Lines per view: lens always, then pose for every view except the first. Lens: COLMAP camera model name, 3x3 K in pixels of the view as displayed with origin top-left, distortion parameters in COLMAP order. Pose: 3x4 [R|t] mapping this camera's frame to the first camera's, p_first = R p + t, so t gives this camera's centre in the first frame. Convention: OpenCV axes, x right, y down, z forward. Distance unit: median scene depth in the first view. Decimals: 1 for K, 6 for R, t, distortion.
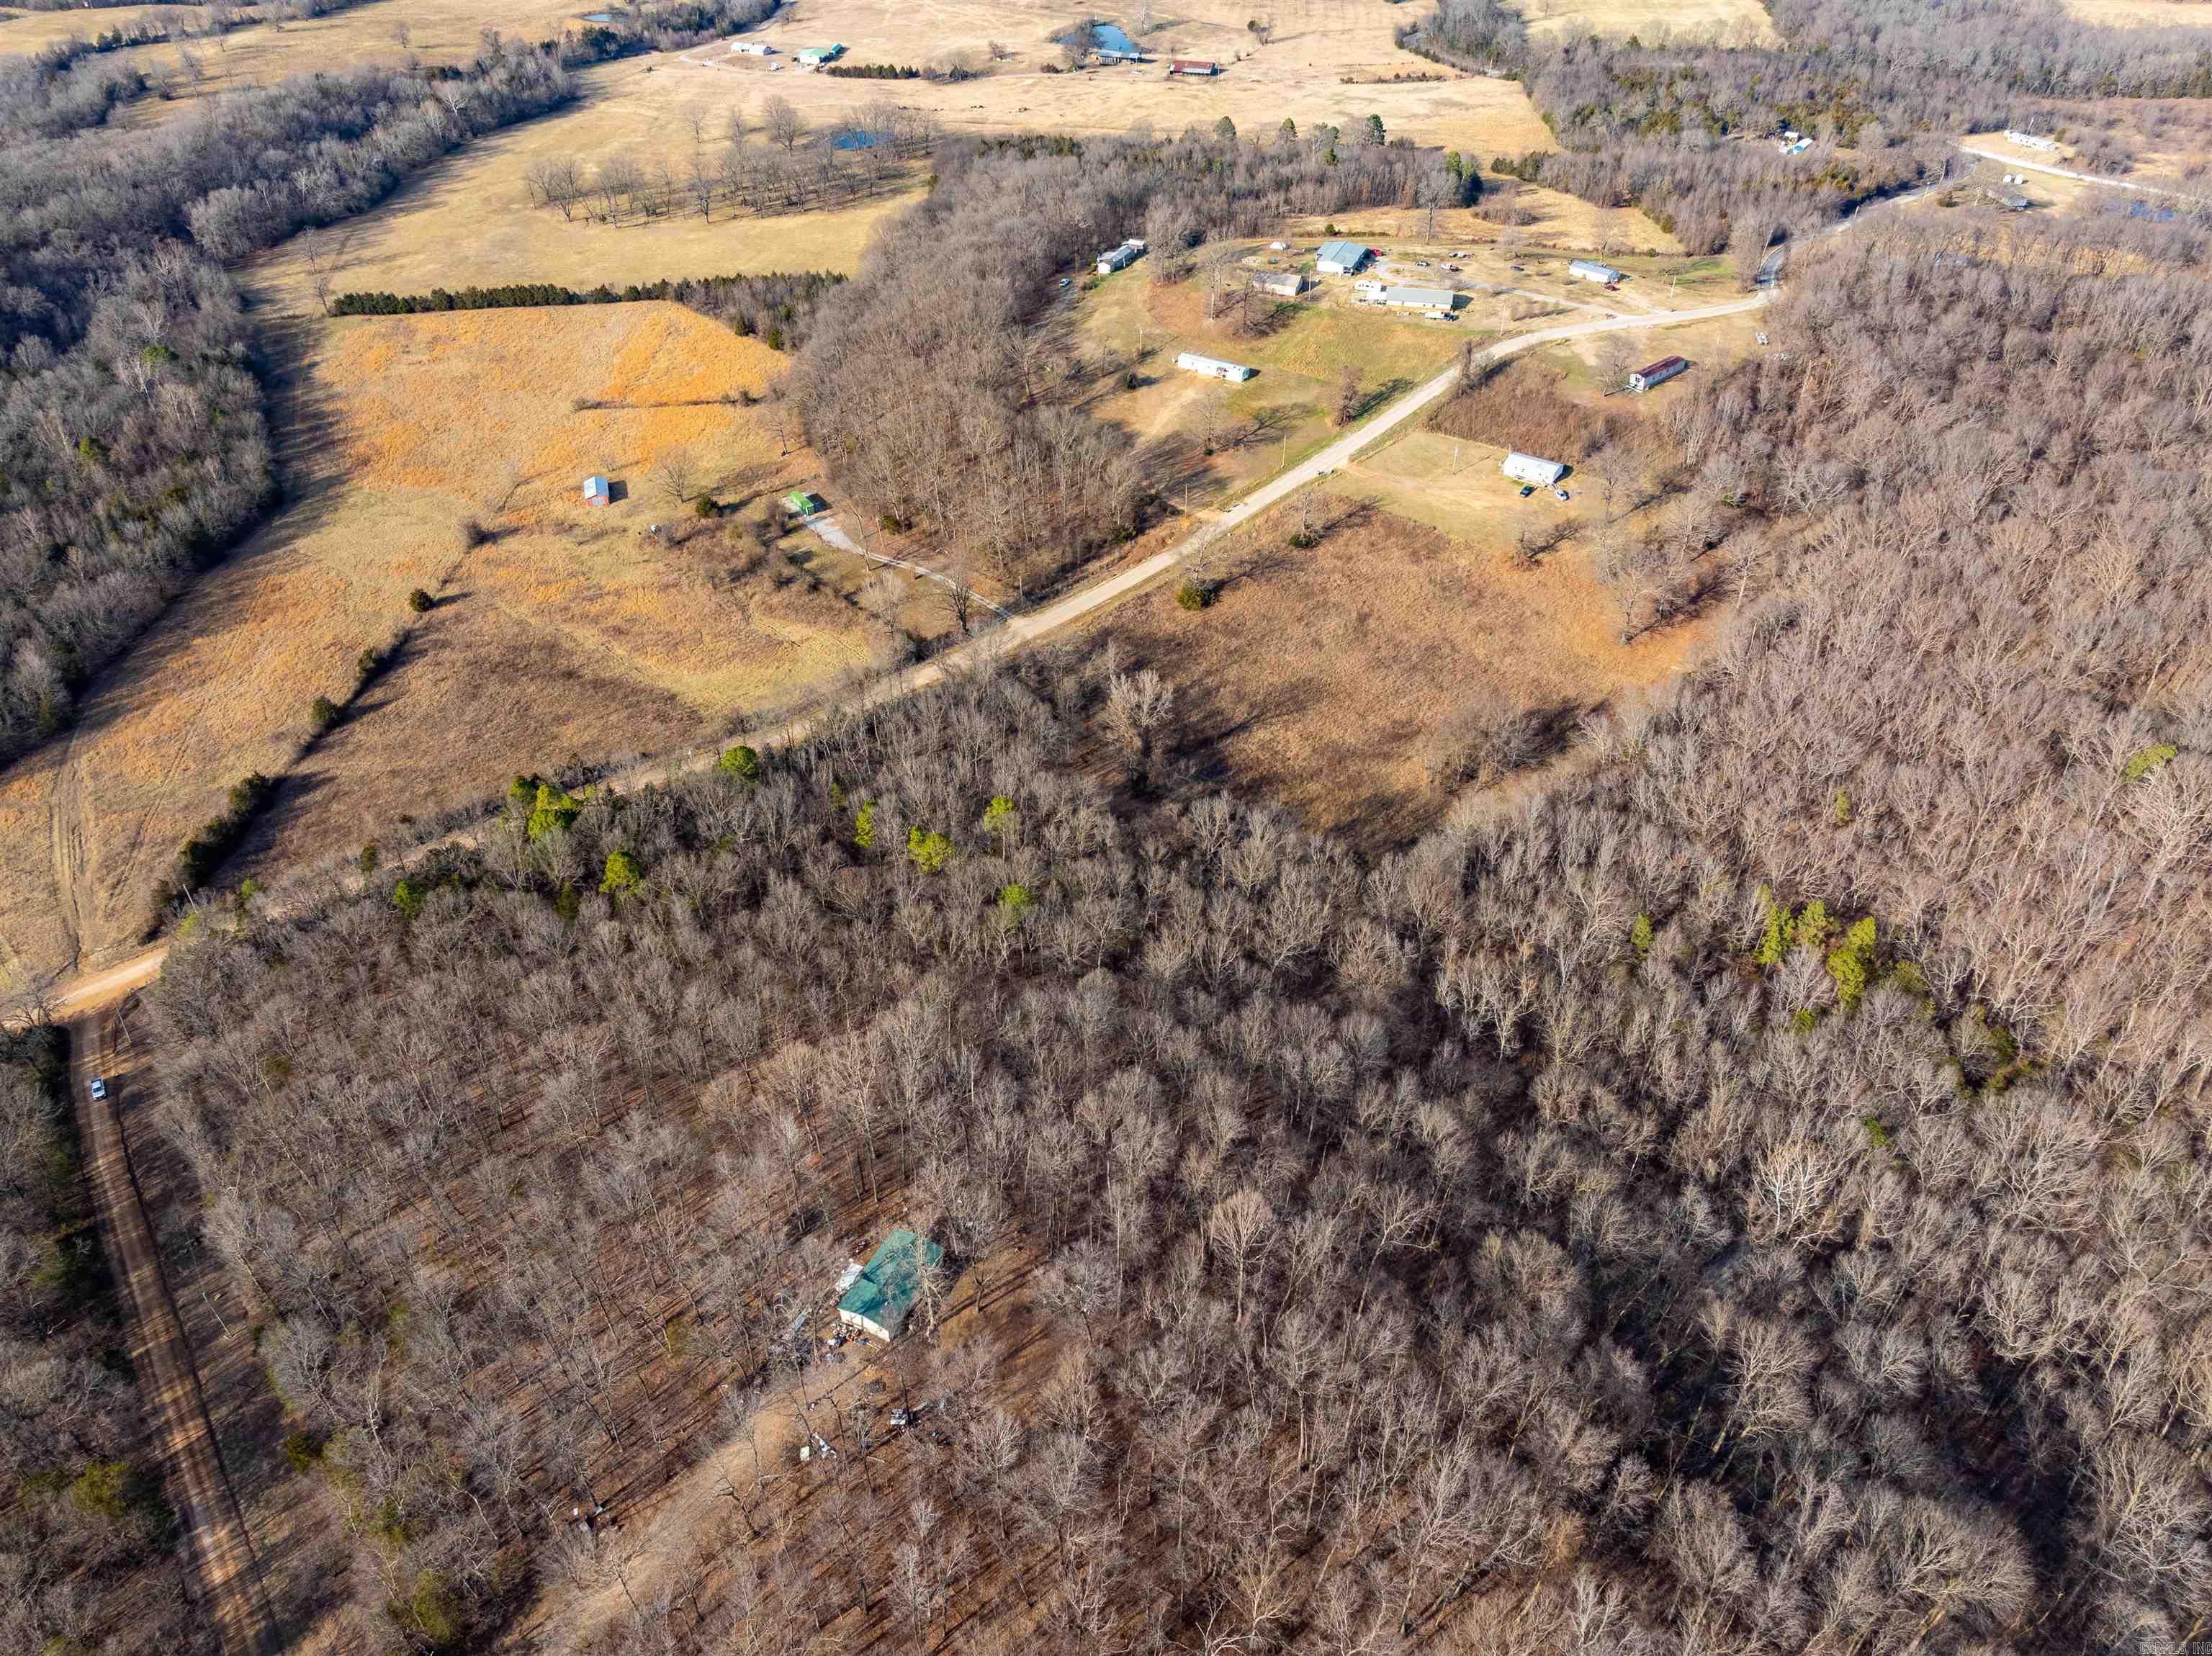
lens RADIAL K [[1555.8, 0, 1121.1], [0, 1555.8, 824.9], [0, 0, 1]] dist [-0.034759, 0.022730]
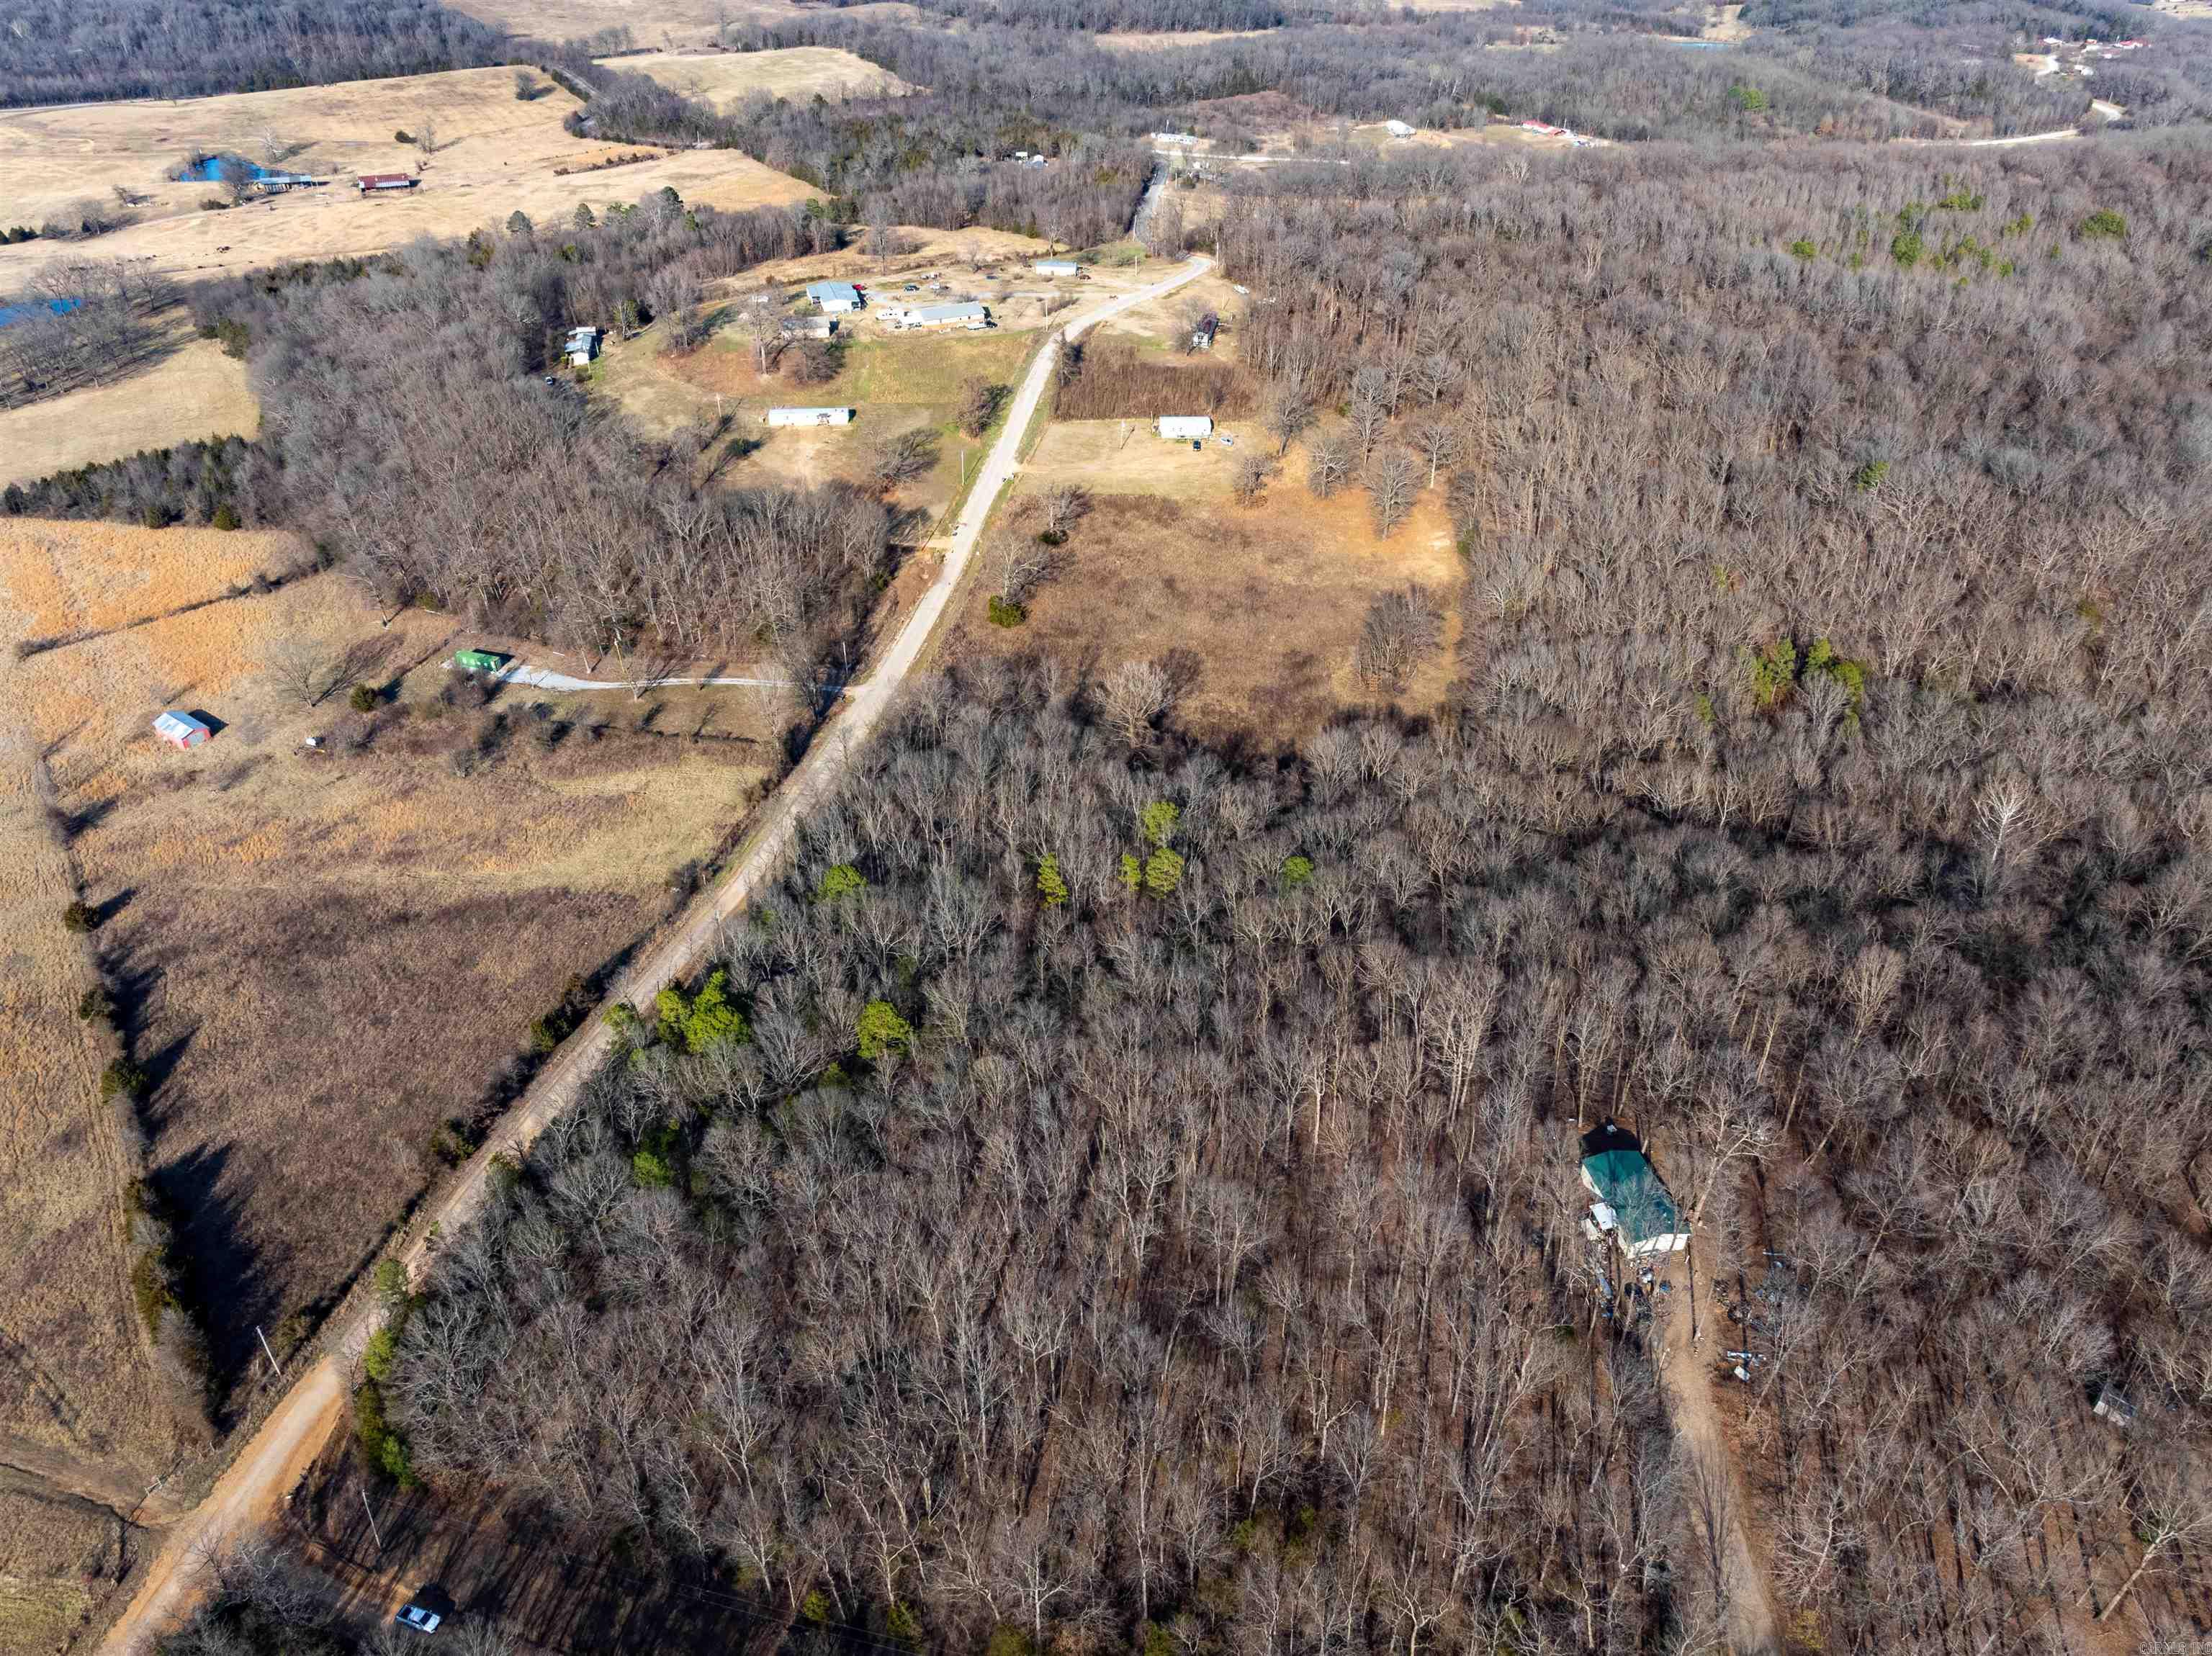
lens RADIAL K [[1555.8, 0, 1119.9], [0, 1555.8, 831.1], [0, 0, 1]] dist [-0.034759, 0.022730]
pose [[0.796566, -0.337879, 0.501319, -0.393391], [0.367546, 0.929050, 0.042152, -0.034332], [-0.479993, 0.150681, 0.864235, 0.146966]]
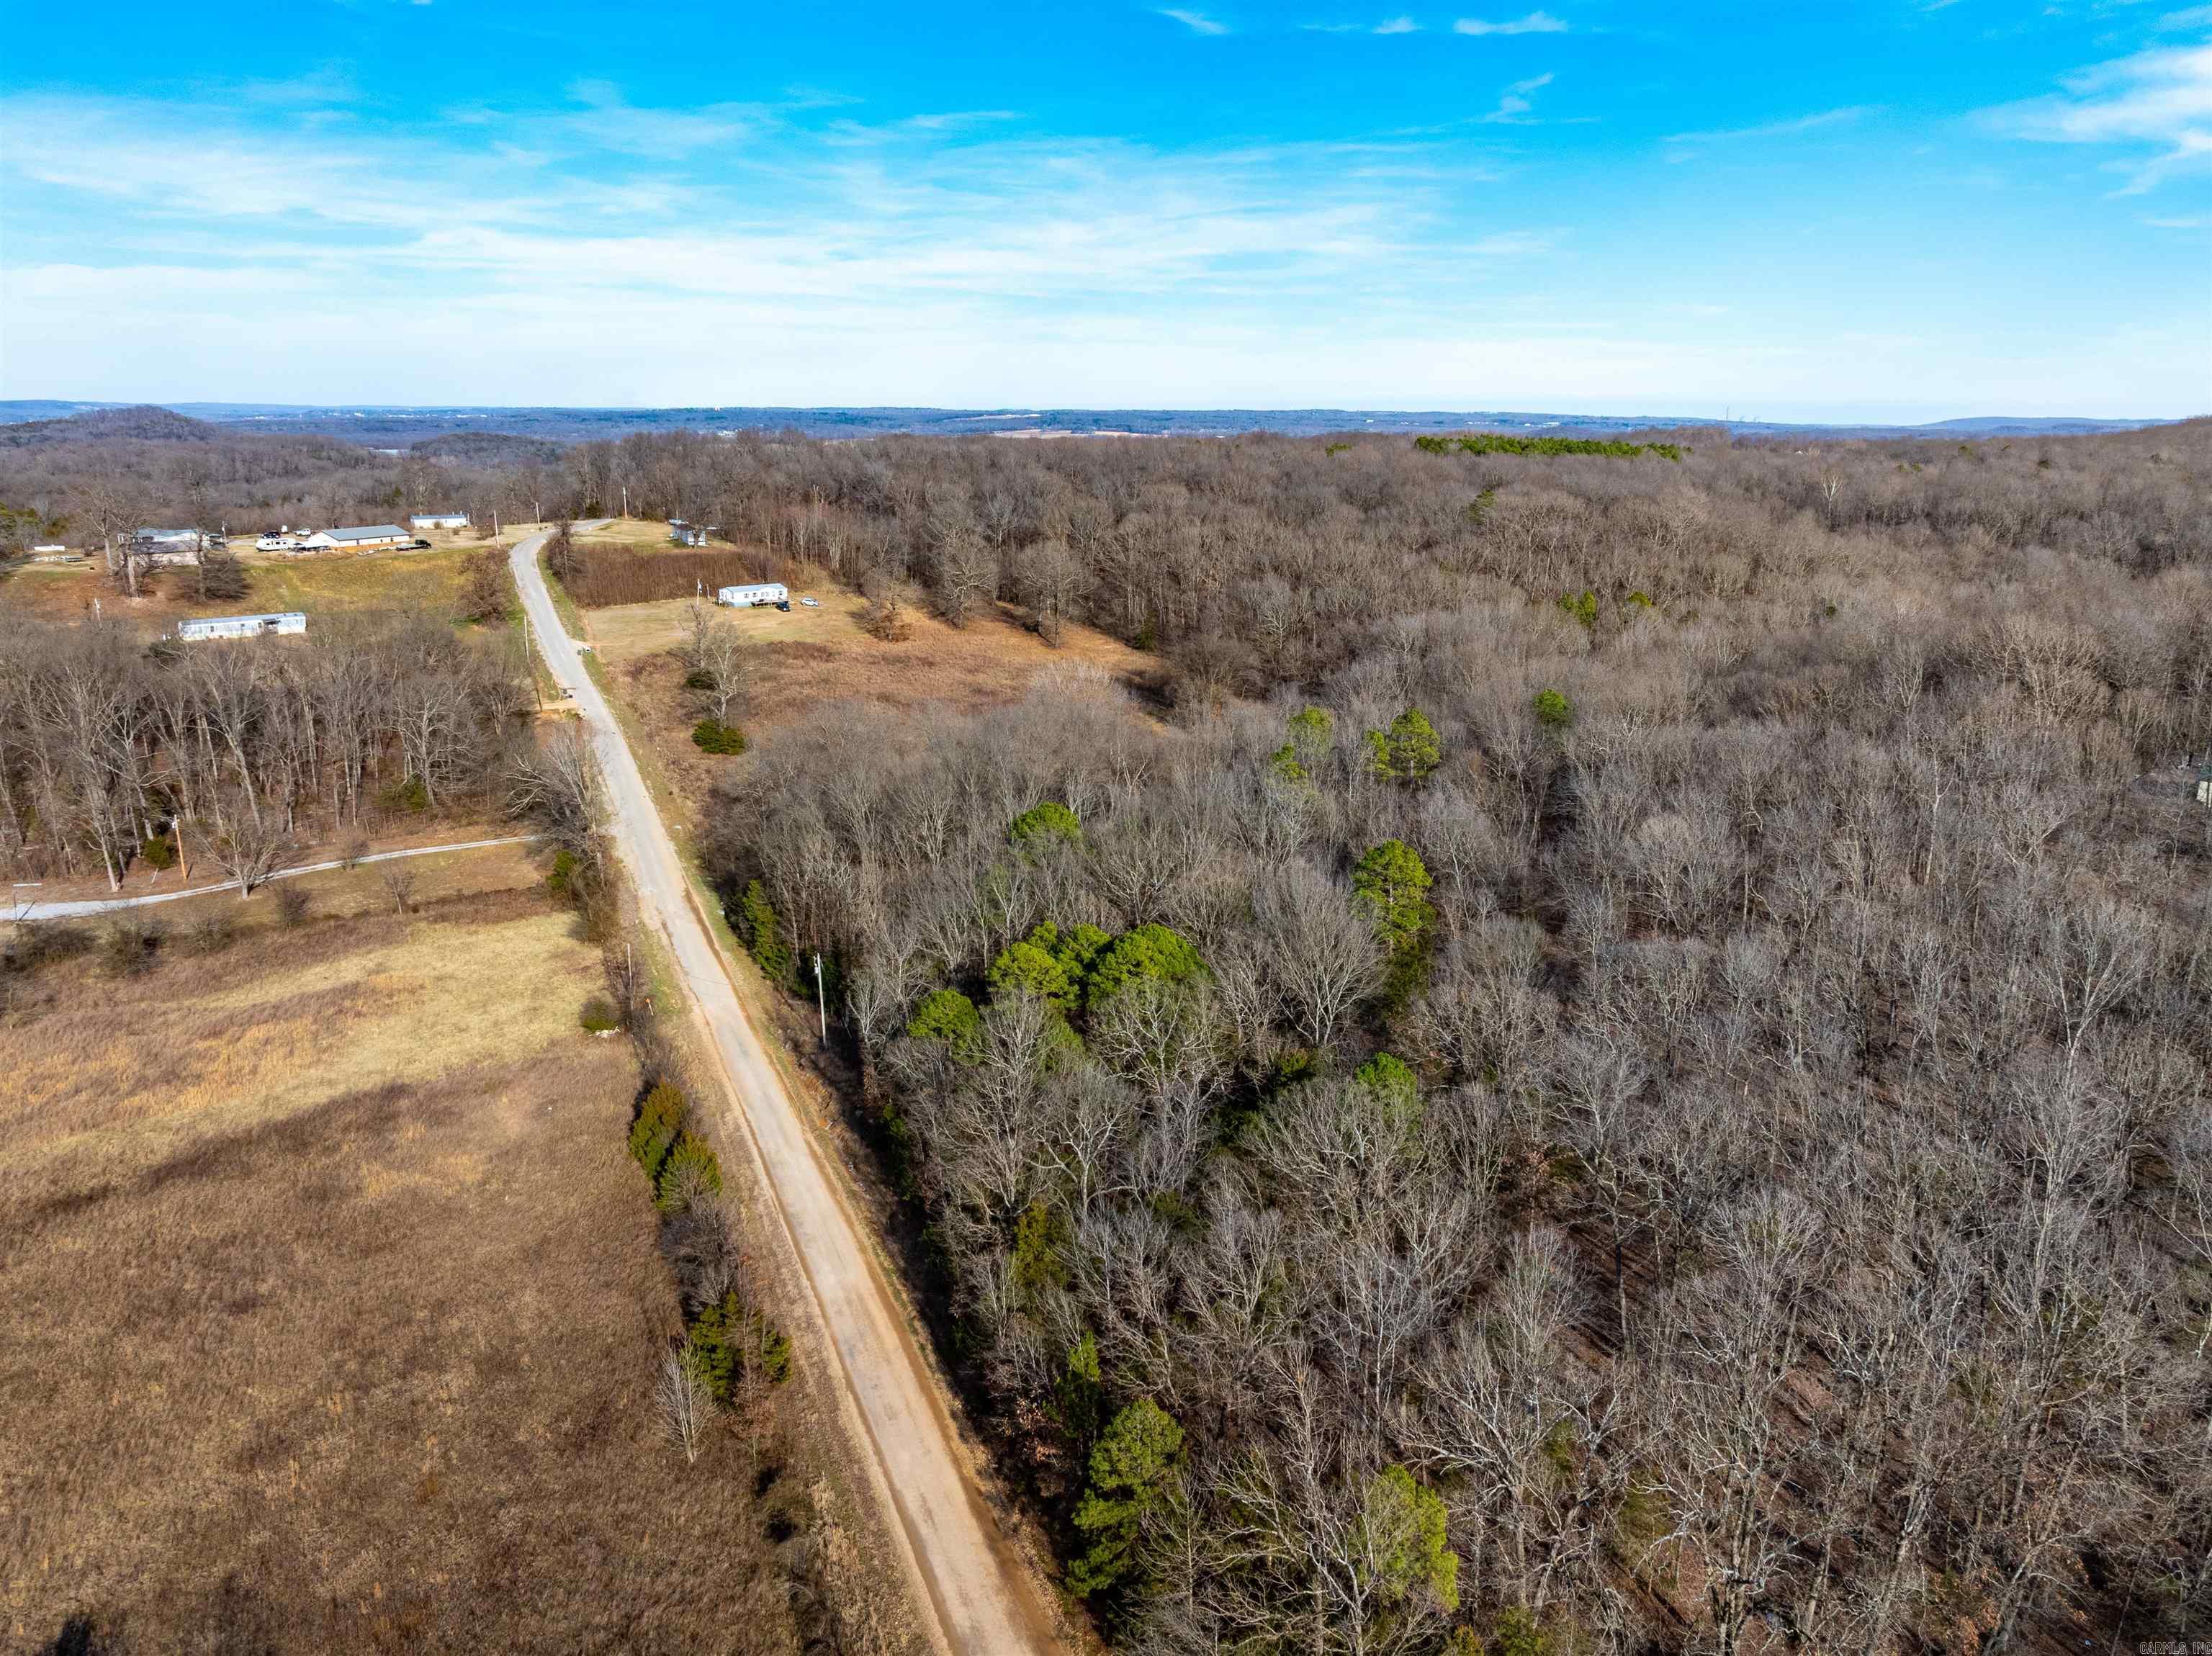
lens RADIAL K [[1555.8, 0, 1116.9], [0, 1555.8, 821.9], [0, 0, 1]] dist [-0.034759, 0.022730]
pose [[0.290276, -0.251824, 0.923214, -0.522658], [0.586340, 0.809248, 0.036381, -0.036034], [-0.756271, 0.530757, 0.382560, 0.572516]]
